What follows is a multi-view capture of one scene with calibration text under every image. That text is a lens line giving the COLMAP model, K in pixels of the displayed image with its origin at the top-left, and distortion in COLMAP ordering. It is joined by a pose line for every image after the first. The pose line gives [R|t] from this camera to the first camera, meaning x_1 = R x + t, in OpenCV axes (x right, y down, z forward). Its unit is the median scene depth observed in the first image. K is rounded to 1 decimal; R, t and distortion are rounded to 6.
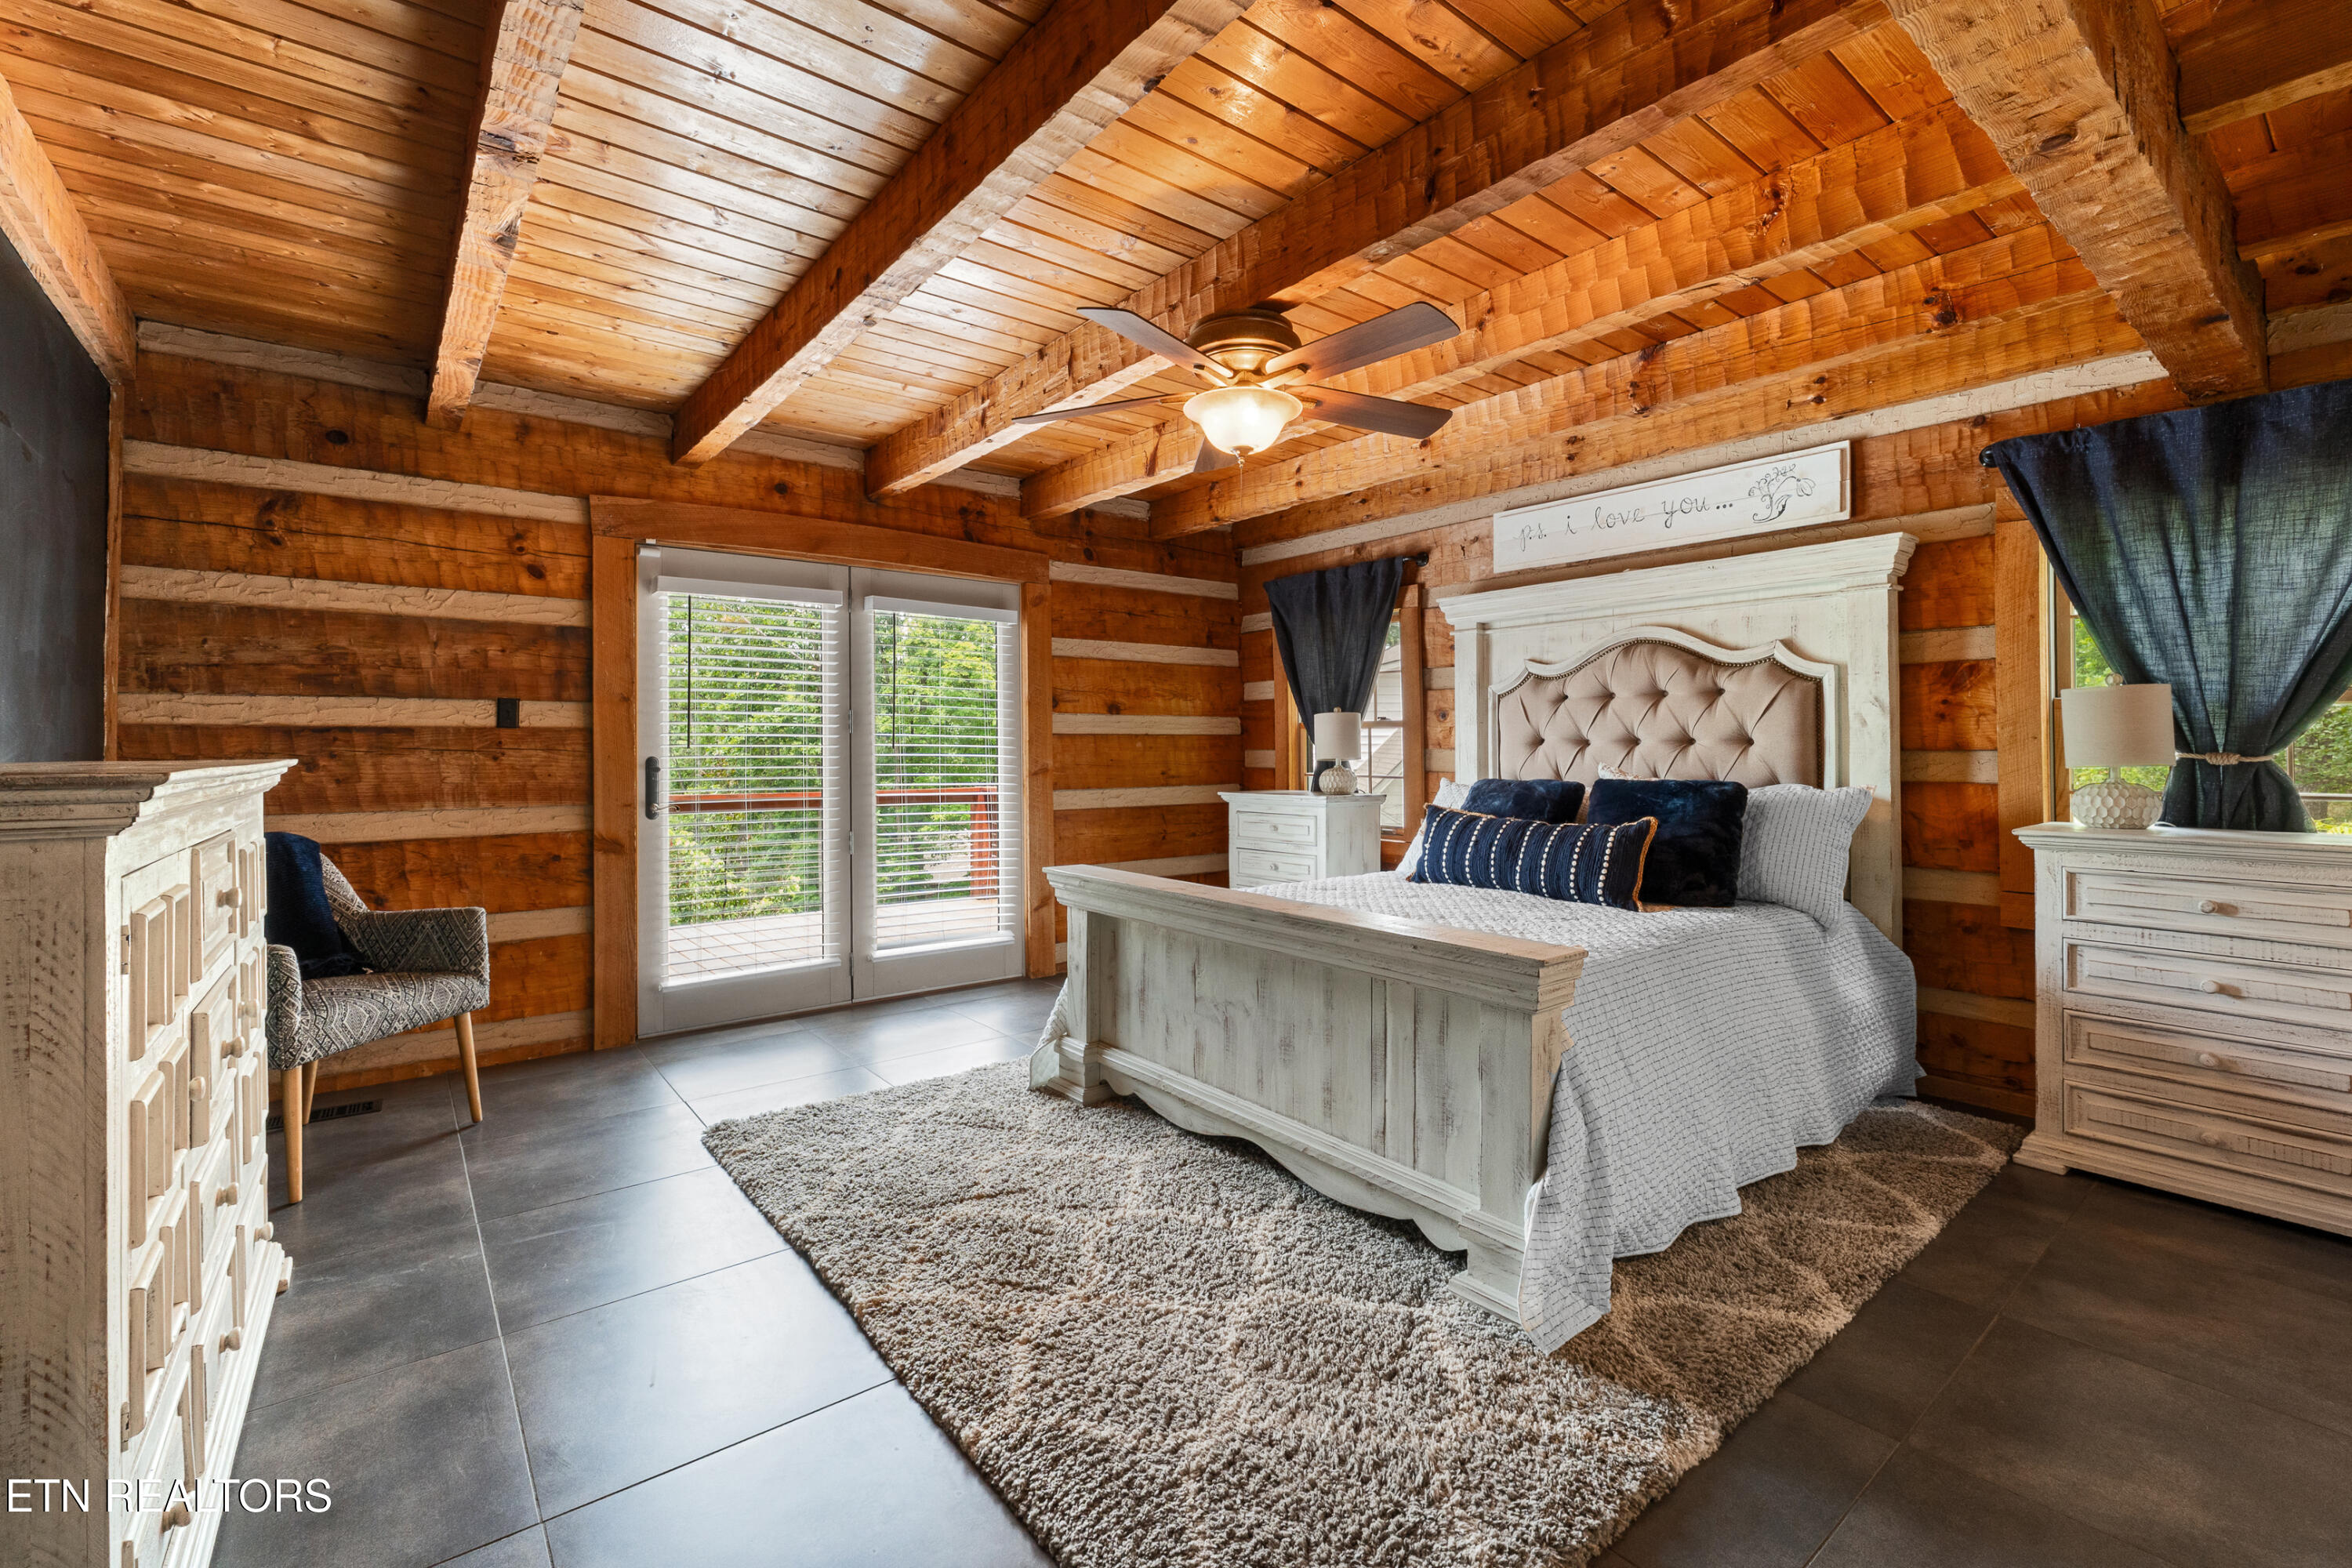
lens RADIAL K [[993.1, 0, 1175.3], [0, 993.1, 745.0], [0, 0, 1]] dist [-0.004113, -0.000603]
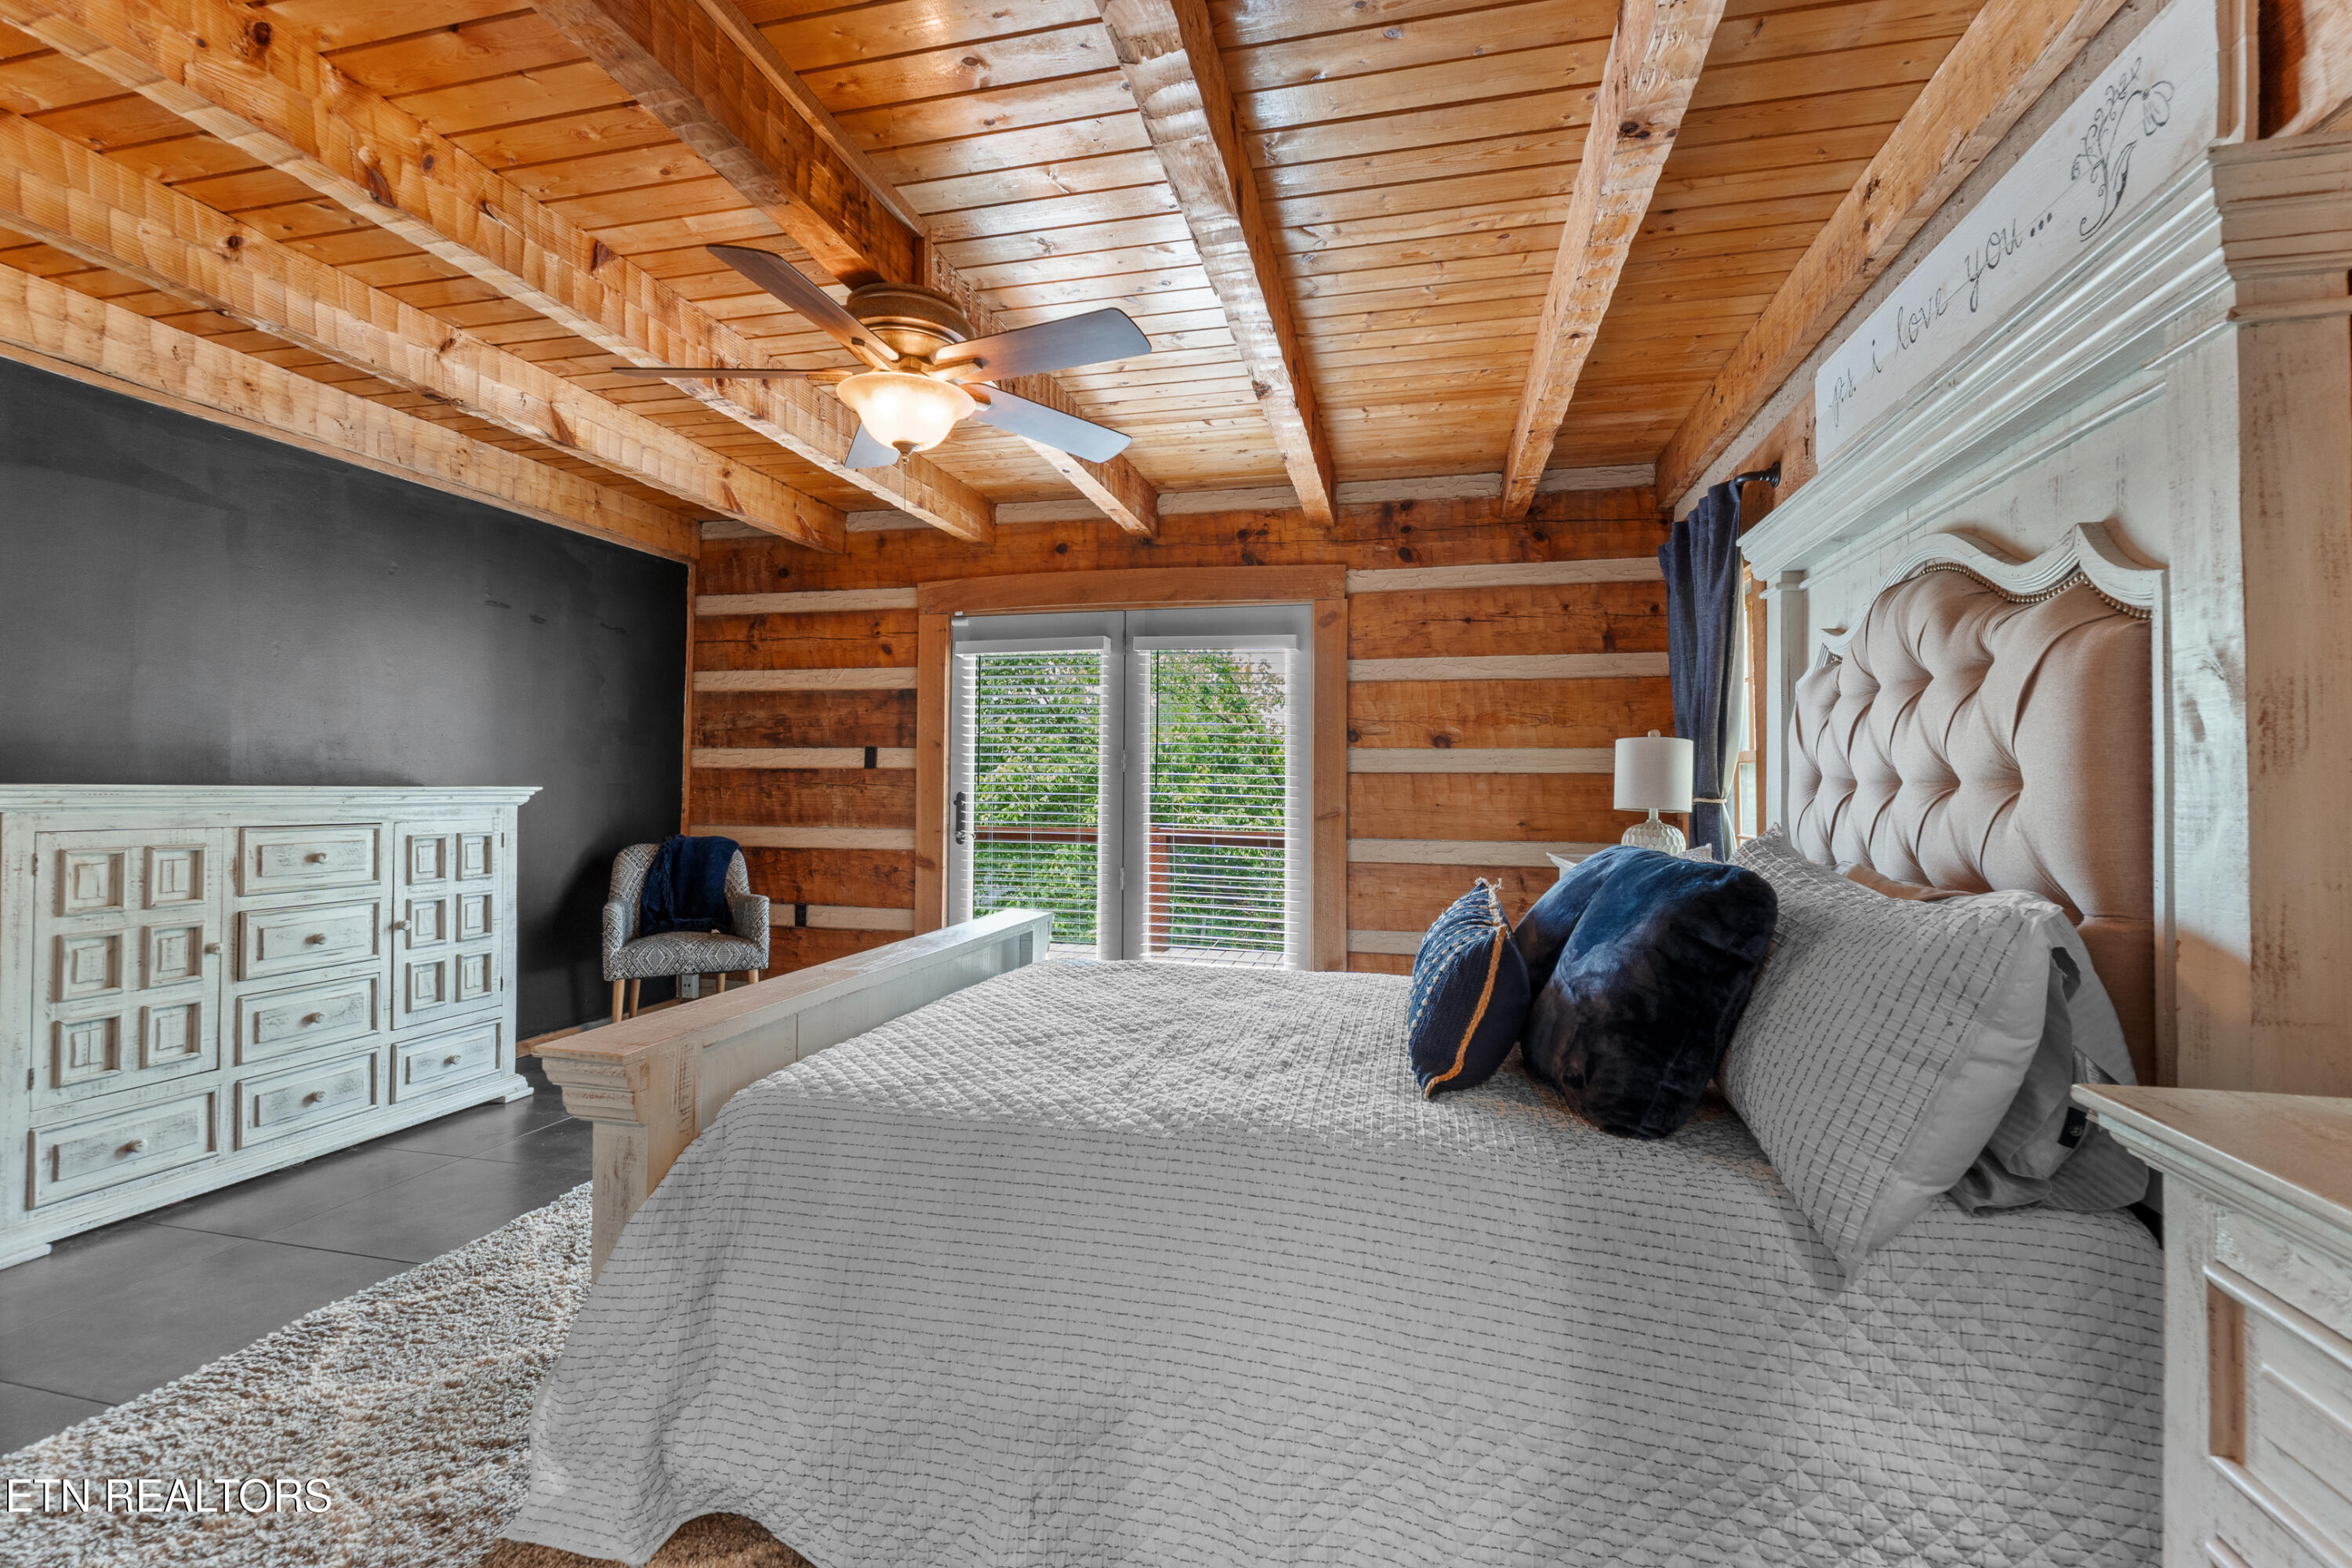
lens RADIAL K [[1052.2, 0, 1176.2], [0, 1052.2, 778.5], [0, 0, 1]] dist [-0.003276, -0.000215]
pose [[0.619896, 0.001501, -0.784682, 0.682692], [-0.008426, 0.999953, -0.004744, -0.000595], [0.784639, 0.009553, 0.619880, 0.442053]]
